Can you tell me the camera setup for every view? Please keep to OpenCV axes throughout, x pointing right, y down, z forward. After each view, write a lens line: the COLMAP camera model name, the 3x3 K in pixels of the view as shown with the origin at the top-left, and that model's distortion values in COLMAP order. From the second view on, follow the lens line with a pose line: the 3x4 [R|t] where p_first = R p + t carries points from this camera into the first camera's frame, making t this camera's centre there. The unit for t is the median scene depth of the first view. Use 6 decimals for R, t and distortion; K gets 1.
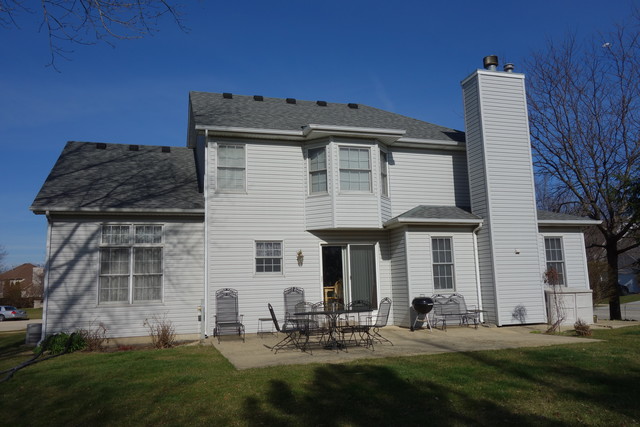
lens RADIAL K [[503.8, 0, 321.3], [0, 503.8, 216.8], [0, 0, 1]] dist [0.008404, -0.010129]
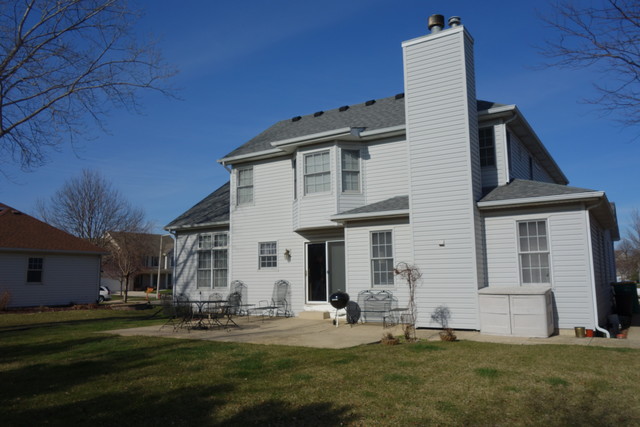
lens RADIAL K [[503.8, 0, 321.3], [0, 503.8, 216.8], [0, 0, 1]] dist [0.008404, -0.010129]
pose [[0.658144, -0.073329, -0.749313, 0.907225], [0.101406, 0.994811, -0.008286, 0.010195], [0.746032, -0.070532, 0.662164, 0.287304]]
